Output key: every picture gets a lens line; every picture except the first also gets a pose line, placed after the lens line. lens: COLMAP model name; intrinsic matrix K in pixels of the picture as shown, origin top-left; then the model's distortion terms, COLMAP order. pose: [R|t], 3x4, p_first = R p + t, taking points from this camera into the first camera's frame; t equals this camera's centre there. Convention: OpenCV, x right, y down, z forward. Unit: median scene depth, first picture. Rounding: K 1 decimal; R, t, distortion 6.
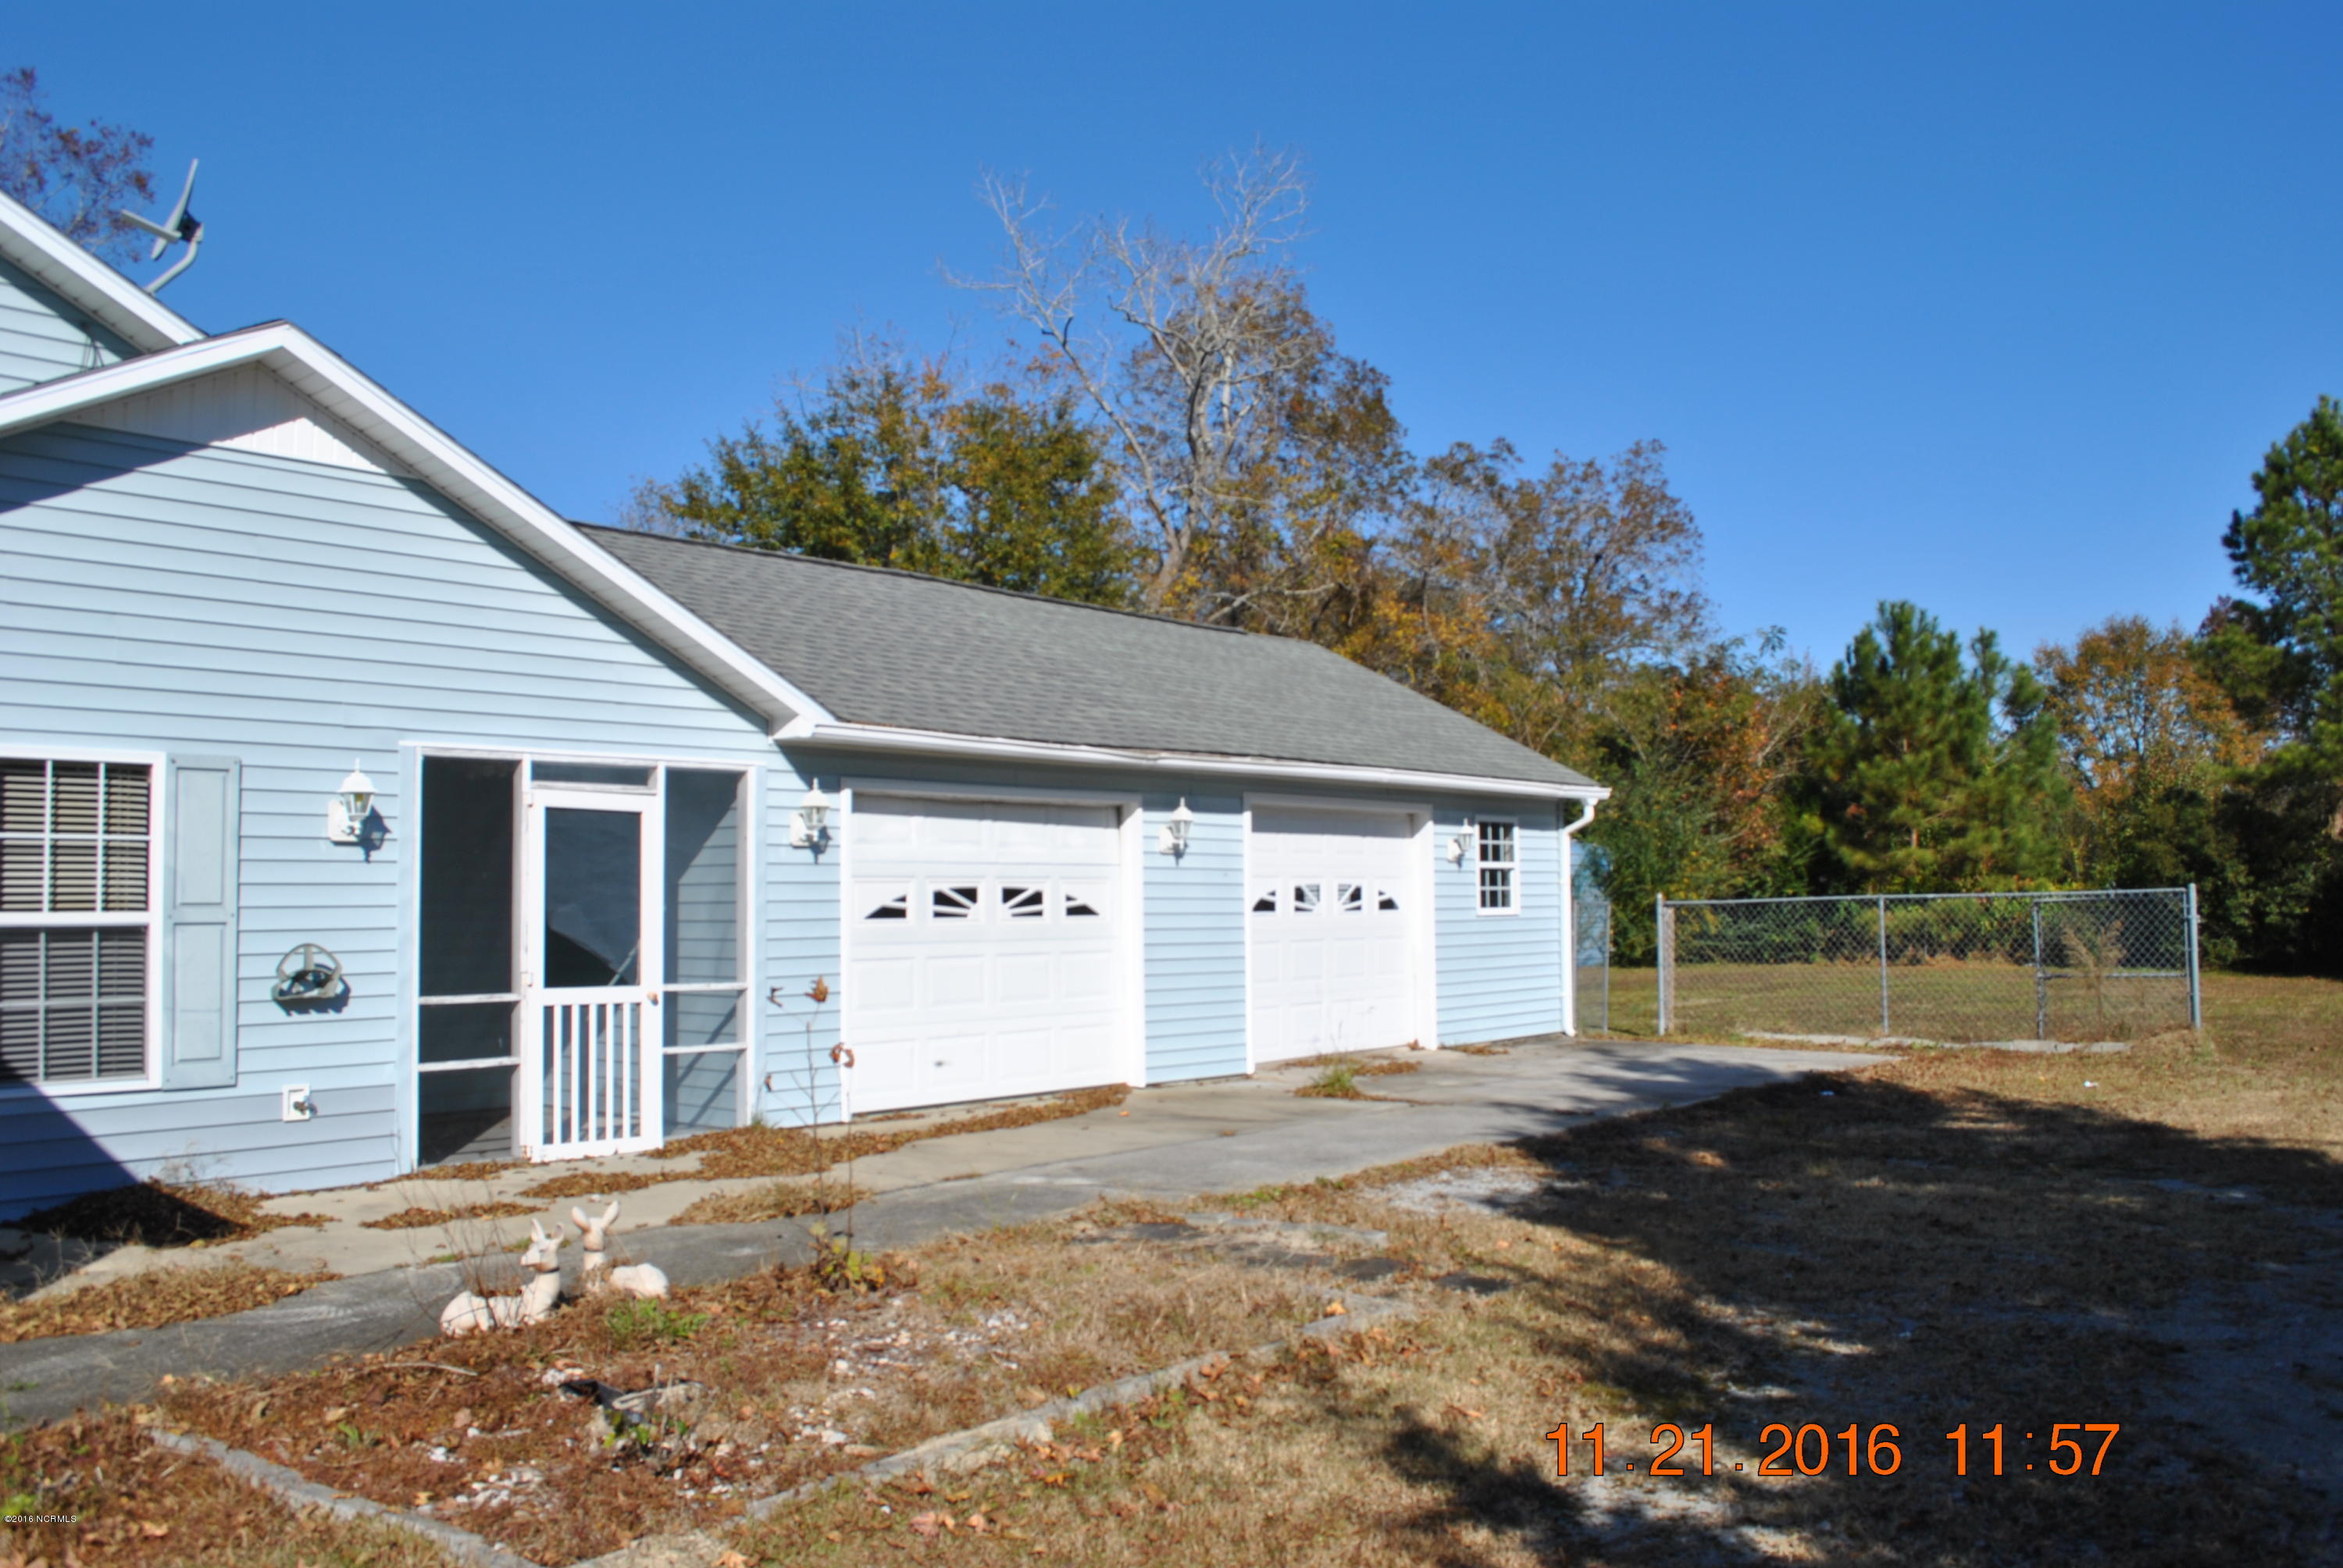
lens RADIAL K [[1850.1, 0, 1176.3], [0, 1850.1, 787.5], [0, 0, 1]] dist [-0.069877, -0.030560]
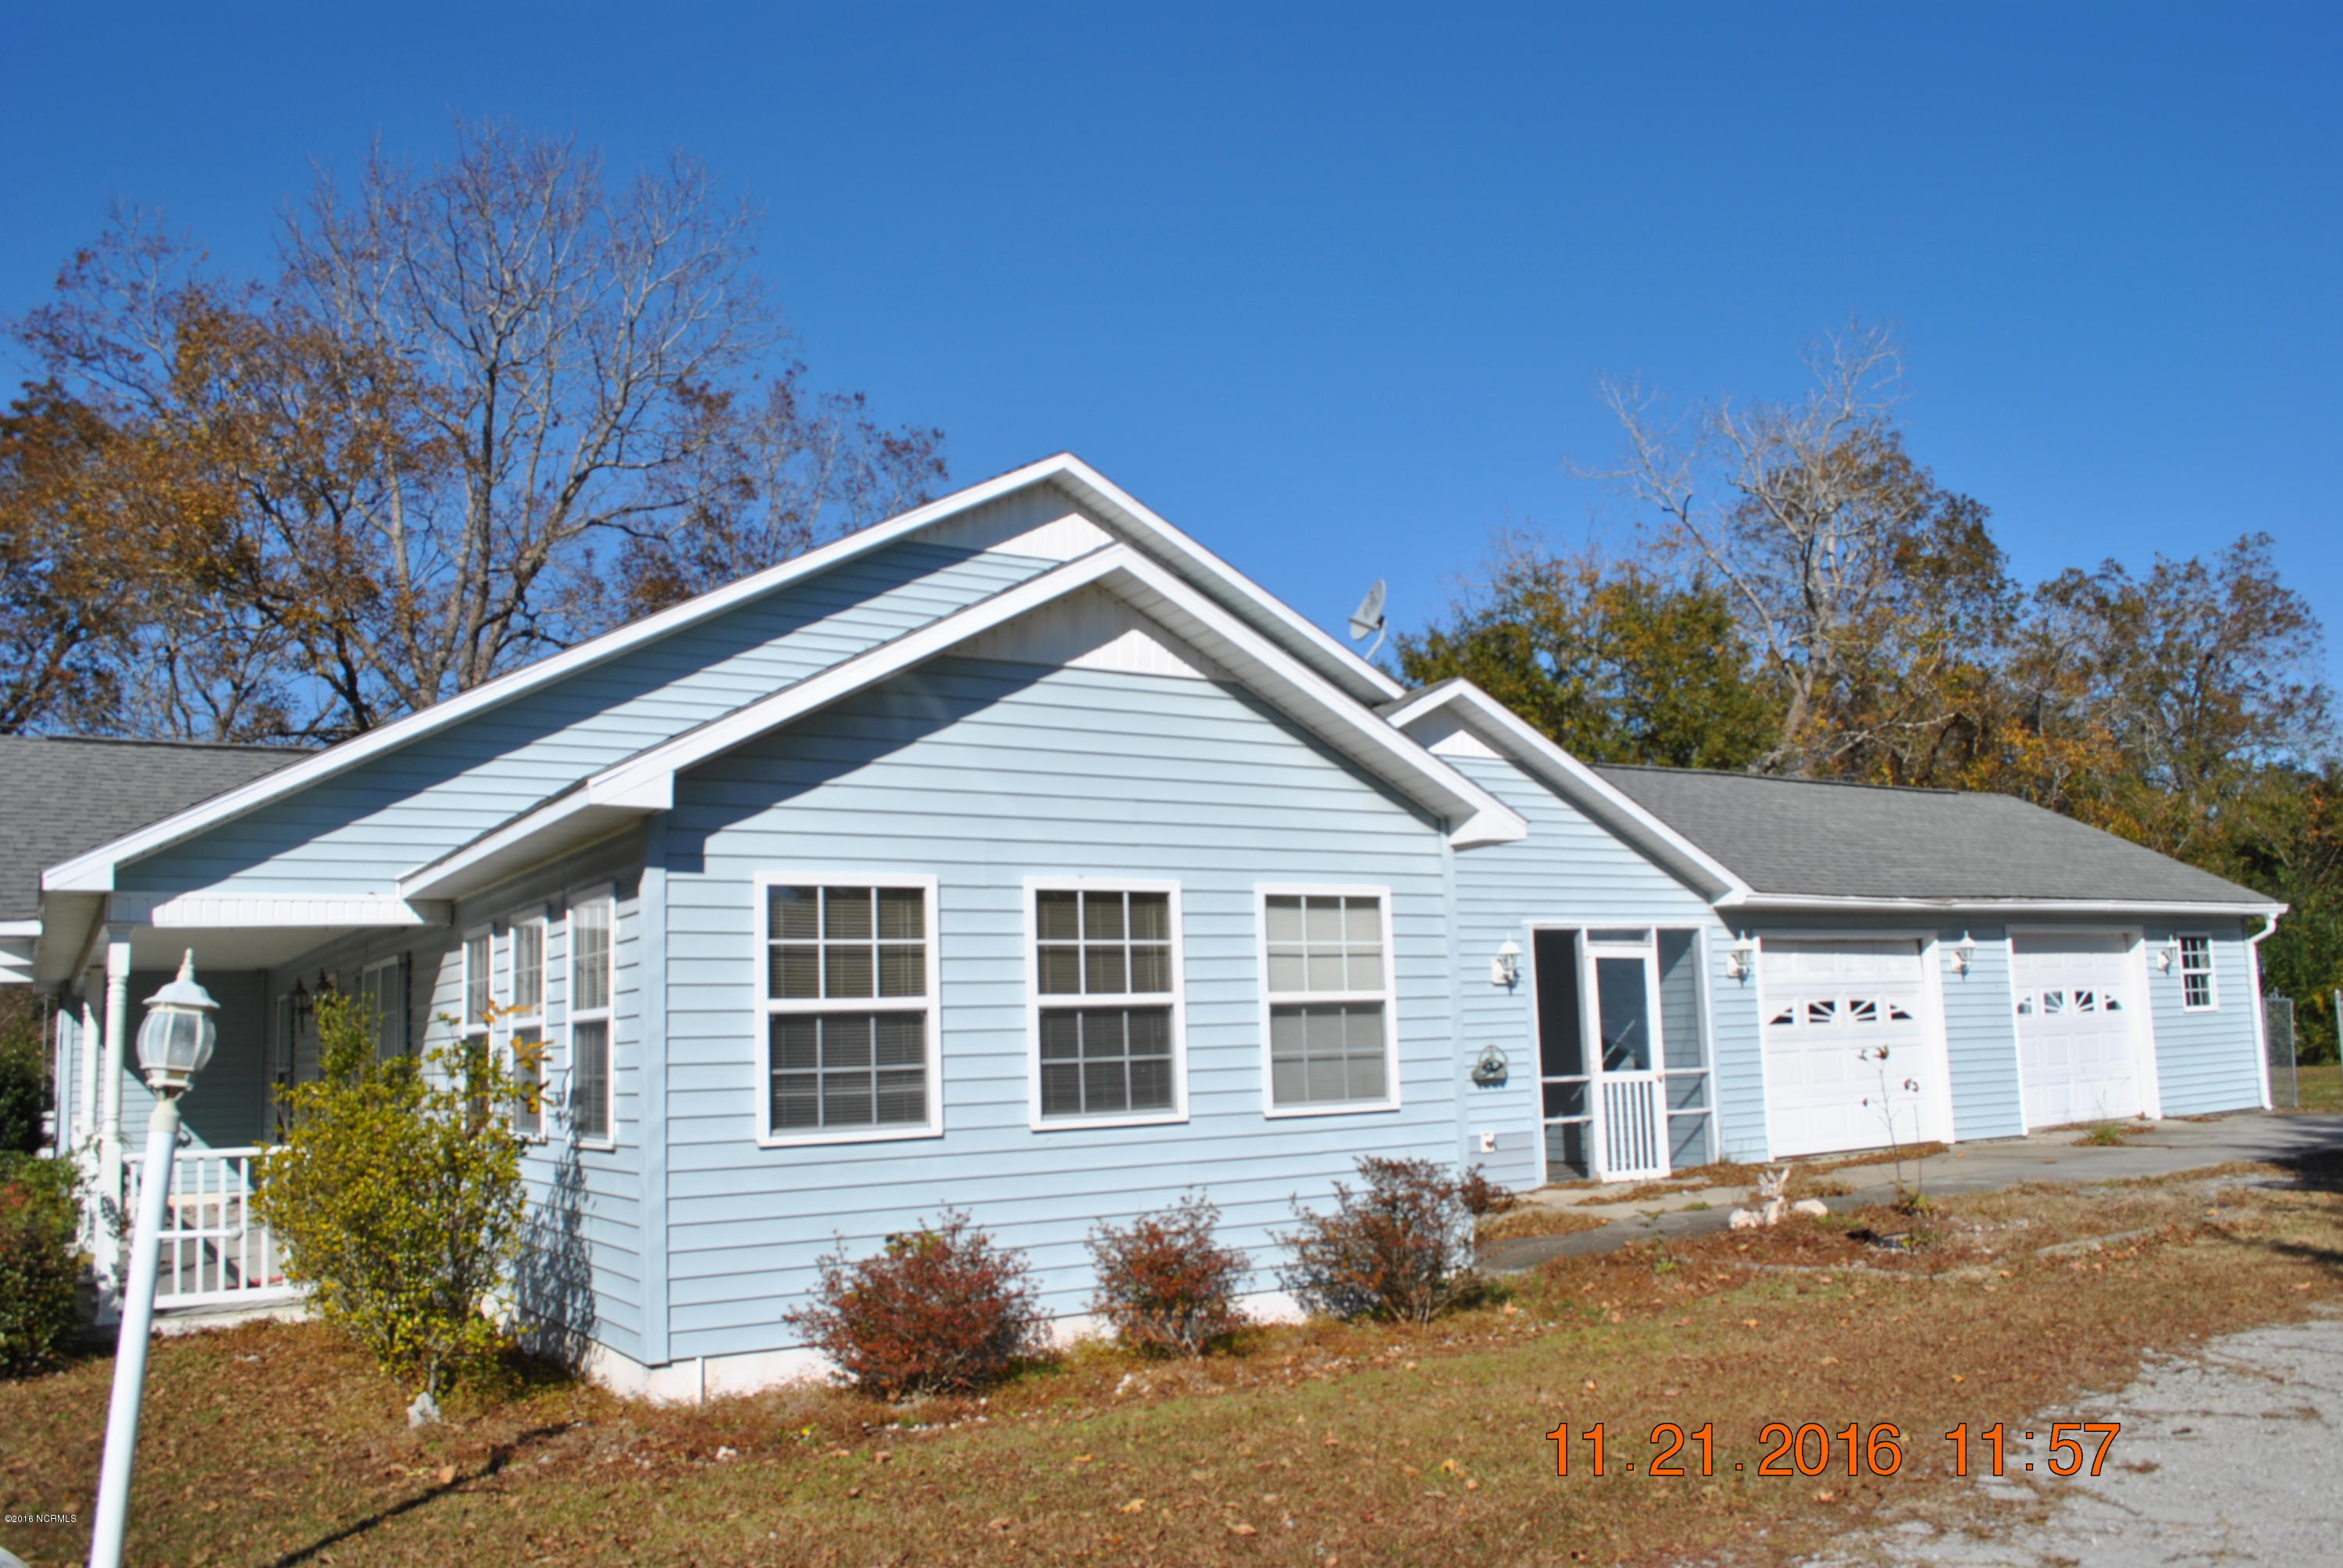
lens RADIAL K [[1850.1, 0, 1167.7], [0, 1850.1, 801.4], [0, 0, 1]] dist [-0.069877, -0.030560]
pose [[0.954520, -0.062364, -0.291552, -0.125974], [0.043142, 0.996478, -0.071905, -0.014339], [0.295009, 0.056056, 0.953849, -0.360615]]
